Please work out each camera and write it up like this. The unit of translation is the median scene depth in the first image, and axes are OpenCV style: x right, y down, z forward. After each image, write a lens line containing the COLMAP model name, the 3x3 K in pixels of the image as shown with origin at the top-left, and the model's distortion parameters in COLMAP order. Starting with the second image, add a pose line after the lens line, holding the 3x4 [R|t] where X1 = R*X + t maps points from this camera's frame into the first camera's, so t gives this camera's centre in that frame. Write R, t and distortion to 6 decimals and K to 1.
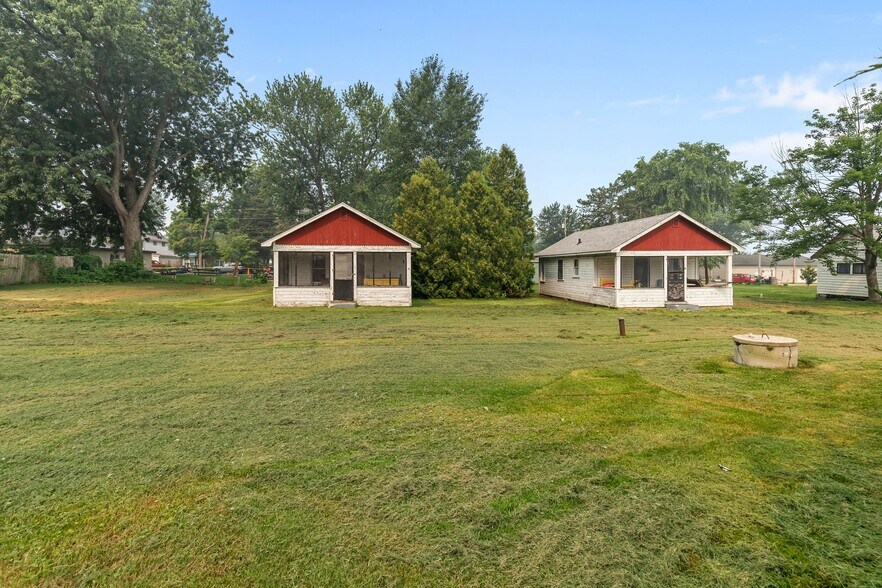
lens RADIAL K [[385.7, 0, 442.2], [0, 385.7, 274.6], [0, 0, 1]] dist [0.001757, 0.000131]
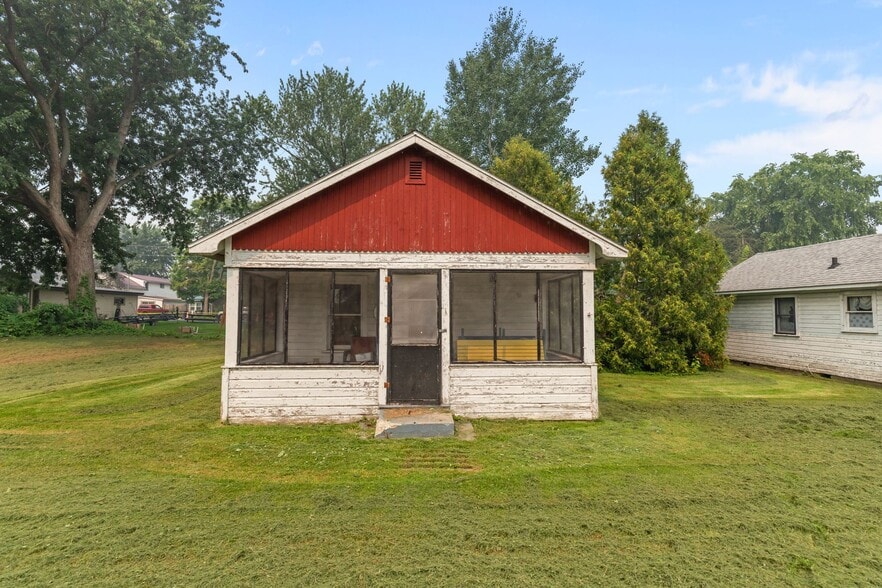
lens RADIAL K [[395.5, 0, 442.2], [0, 395.5, 300.4], [0, 0, 1]] dist [0.001476, 0.000035]
pose [[0.998412, -0.002682, -0.056276, -0.097844], [-0.000092, 0.998787, -0.049246, -0.005188], [0.056340, 0.049173, 0.997200, 0.294211]]
